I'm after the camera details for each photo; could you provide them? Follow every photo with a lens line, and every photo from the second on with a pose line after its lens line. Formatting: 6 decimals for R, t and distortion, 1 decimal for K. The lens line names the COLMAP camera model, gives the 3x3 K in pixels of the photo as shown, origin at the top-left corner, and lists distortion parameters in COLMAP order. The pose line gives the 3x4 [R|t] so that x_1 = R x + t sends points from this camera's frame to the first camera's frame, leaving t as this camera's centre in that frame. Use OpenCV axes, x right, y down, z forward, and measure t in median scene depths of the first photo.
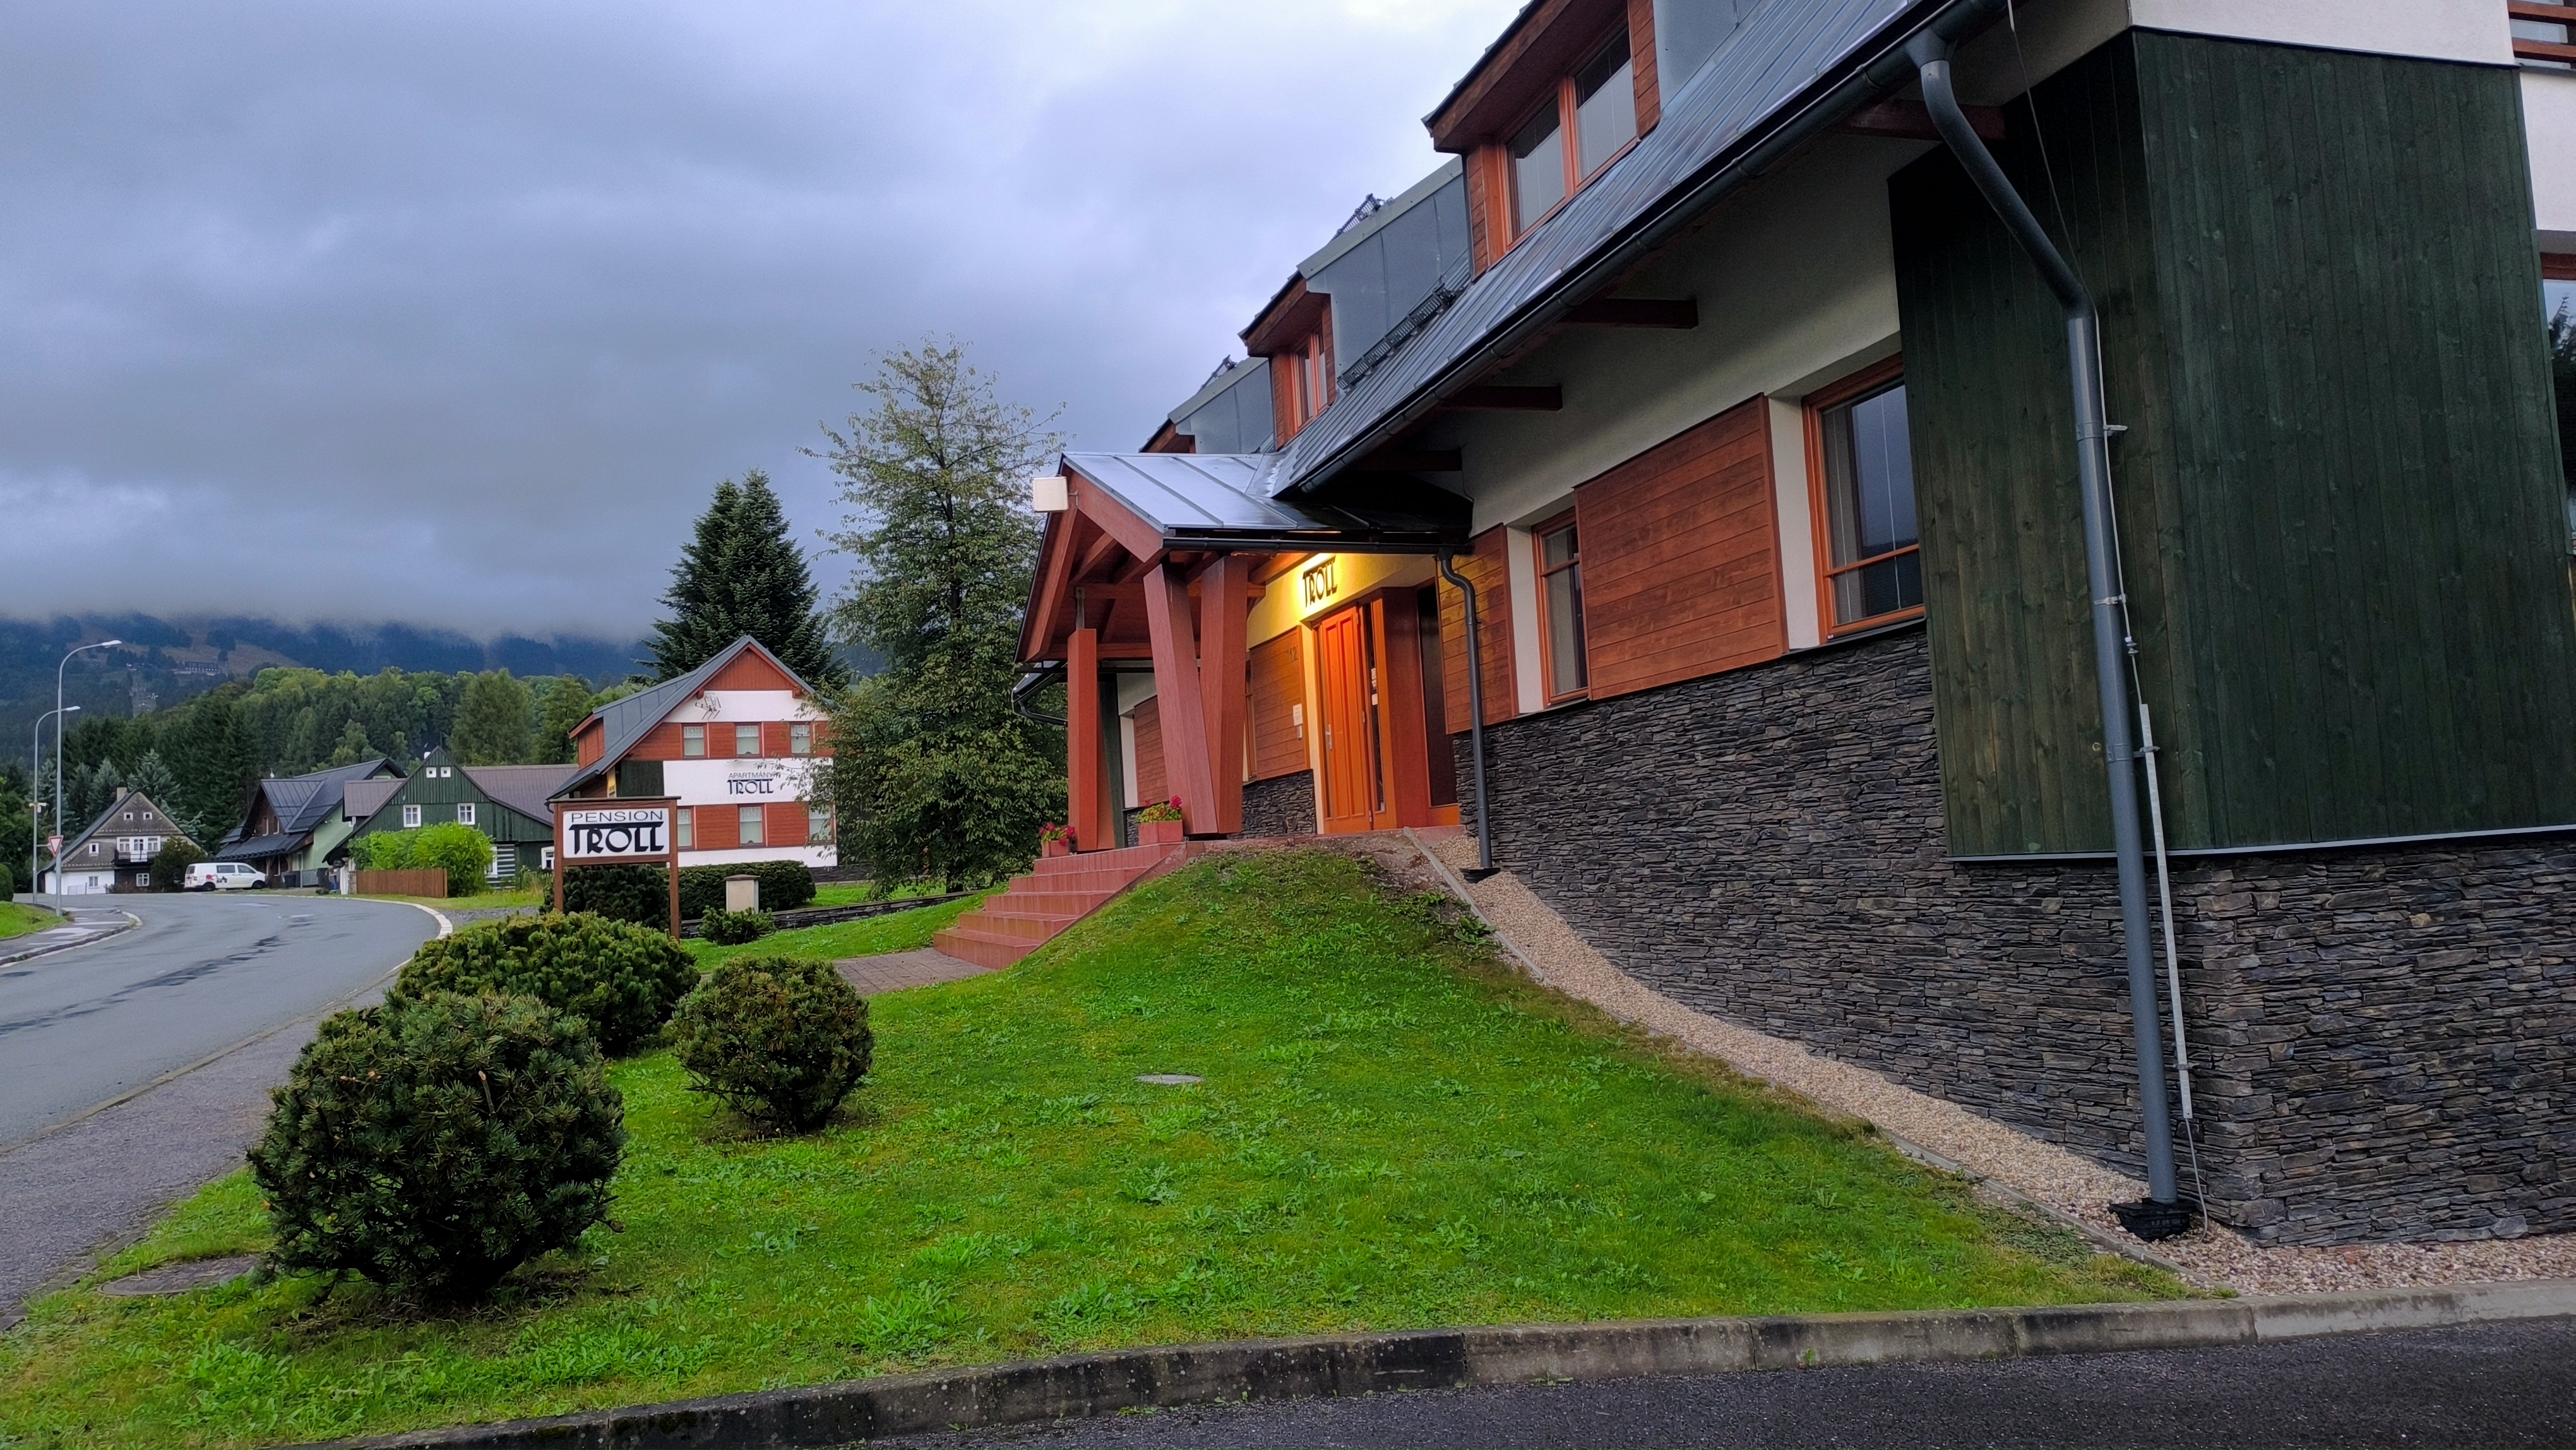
lens RADIAL K [[1765.7, 0, 1288.0], [0, 1765.7, 725.0], [0, 0, 1]] dist [0.025954, -0.000556]
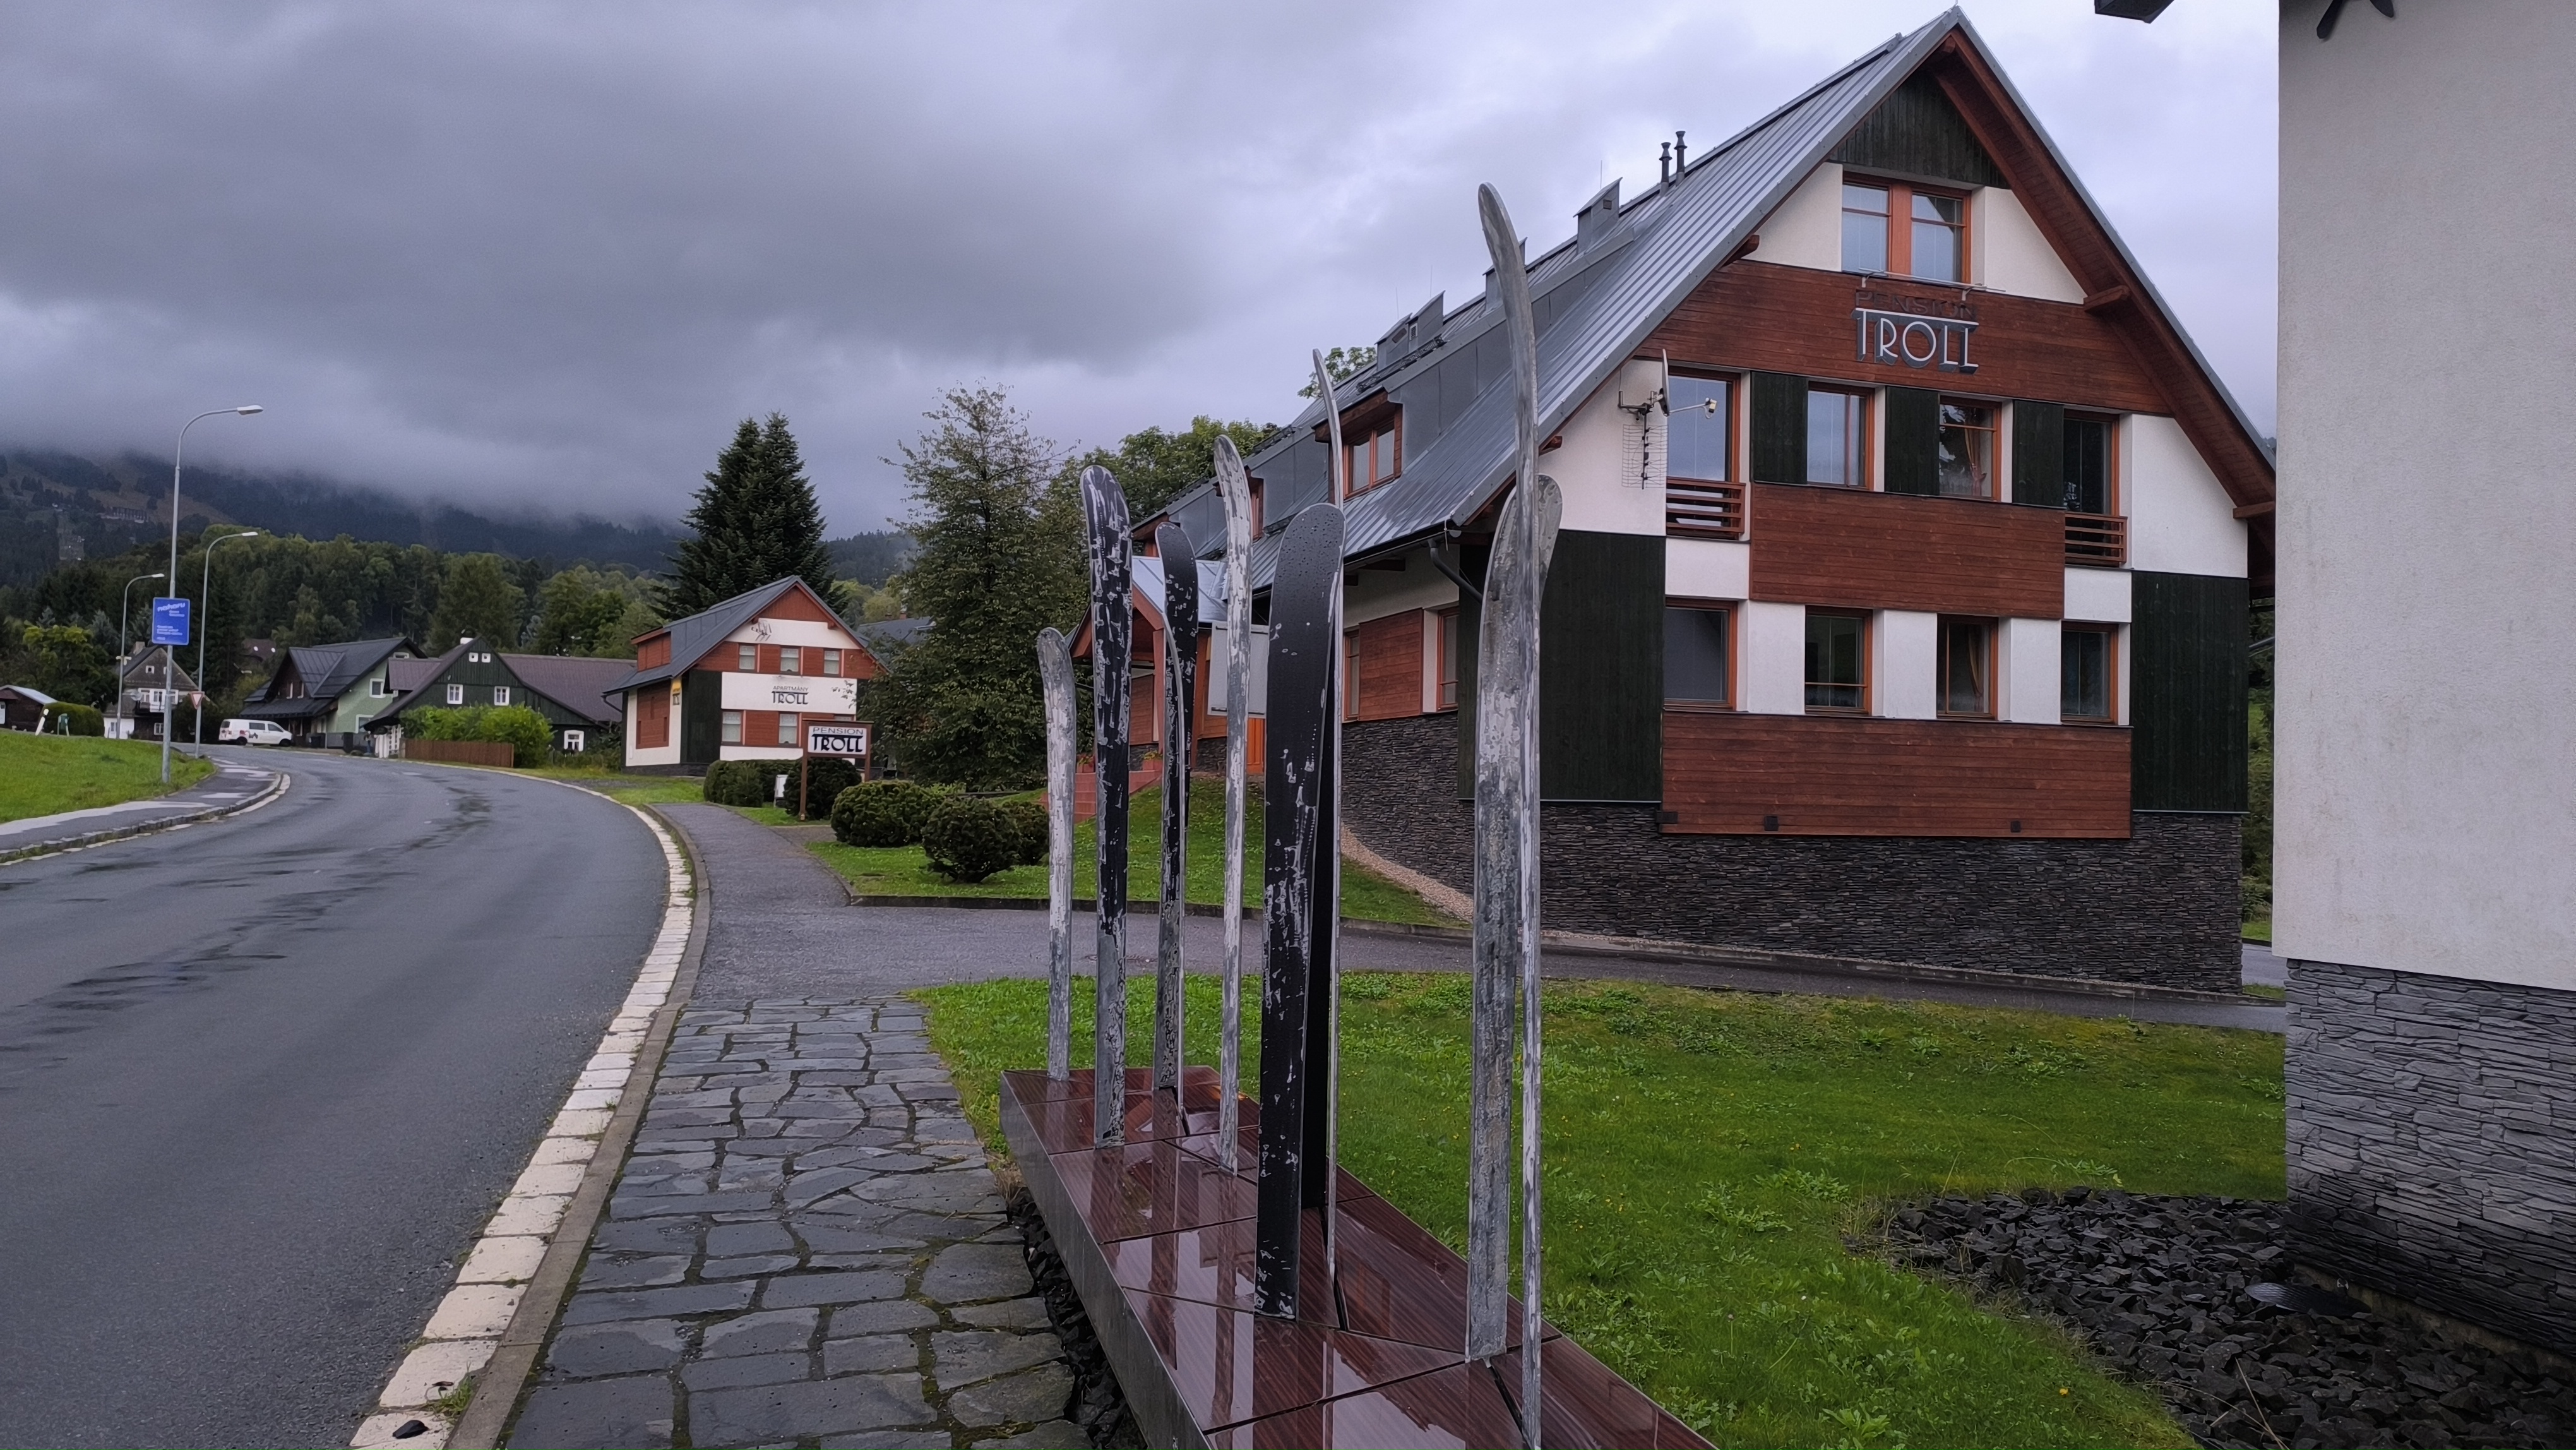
lens RADIAL K [[1765.7, 0, 1288.0], [0, 1765.7, 725.0], [0, 0, 1]] dist [0.025954, -0.000556]
pose [[0.996343, 0.077943, 0.034997, 0.001481], [-0.079130, 0.996286, 0.033943, -0.015623], [-0.032221, -0.036588, 0.998811, -0.244069]]
